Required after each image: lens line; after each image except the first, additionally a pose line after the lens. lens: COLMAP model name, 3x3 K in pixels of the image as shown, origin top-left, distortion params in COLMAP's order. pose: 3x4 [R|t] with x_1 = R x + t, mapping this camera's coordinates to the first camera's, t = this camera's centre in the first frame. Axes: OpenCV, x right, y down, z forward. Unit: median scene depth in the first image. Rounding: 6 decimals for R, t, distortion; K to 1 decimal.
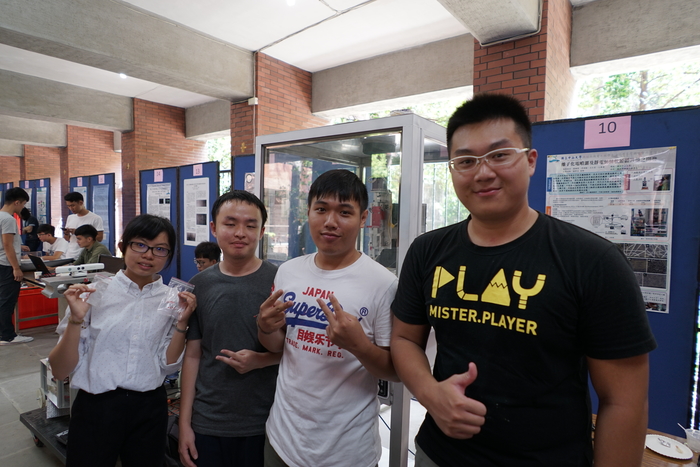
lens RADIAL K [[401.9, 0, 348.9], [0, 401.9, 233.9], [0, 0, 1]] dist [-0.037725, 0.015346]
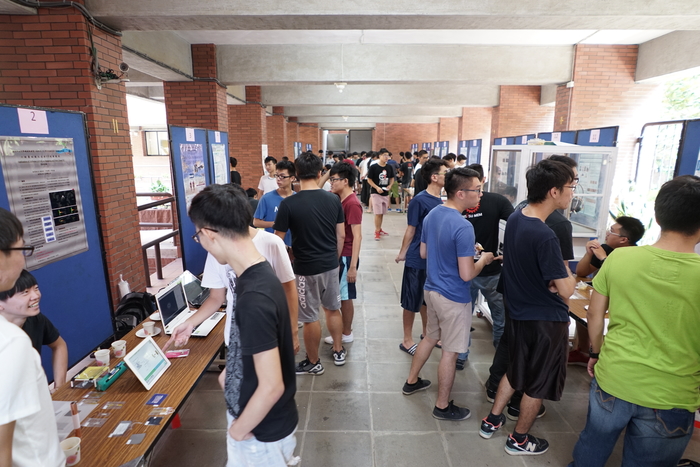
lens RADIAL K [[401.9, 0, 347.2], [0, 401.9, 233.9], [0, 0, 1]] dist [-0.037725, 0.015346]
pose [[0.598928, 0.150409, -0.786551, 0.362221], [-0.041202, 0.986690, 0.157308, -0.022580], [0.799742, -0.061809, 0.597153, -0.332410]]
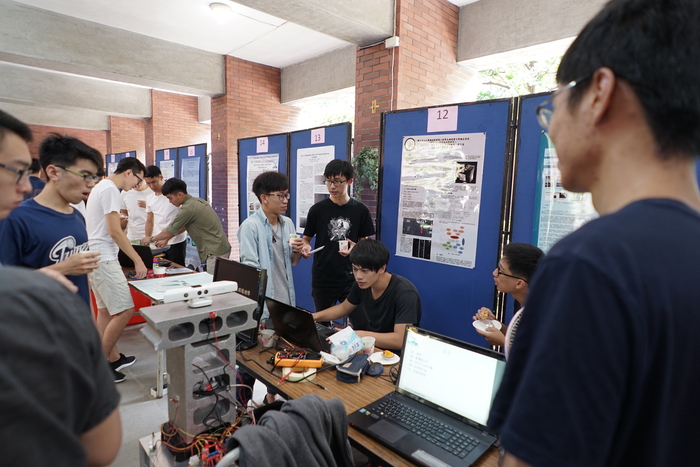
lens RADIAL K [[401.9, 0, 349.0], [0, 401.9, 233.5], [0, 0, 1]] dist [-0.037725, 0.015346]
pose [[0.988647, 0.029498, -0.147335, -0.175985], [-0.021692, 0.998288, 0.054311, -0.015146], [0.148685, -0.050498, 0.987594, 0.213263]]
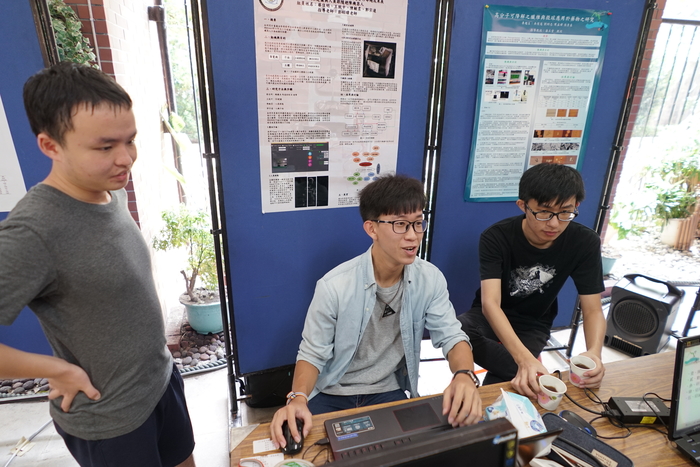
lens RADIAL K [[401.9, 0, 349.9], [0, 401.9, 234.9], [0, 0, 1]] dist [-0.037725, 0.015346]
pose [[0.623495, -0.280684, 0.729706, -0.424435], [0.037049, 0.942893, 0.331030, -0.046203], [-0.780949, -0.179360, 0.598288, 0.586259]]
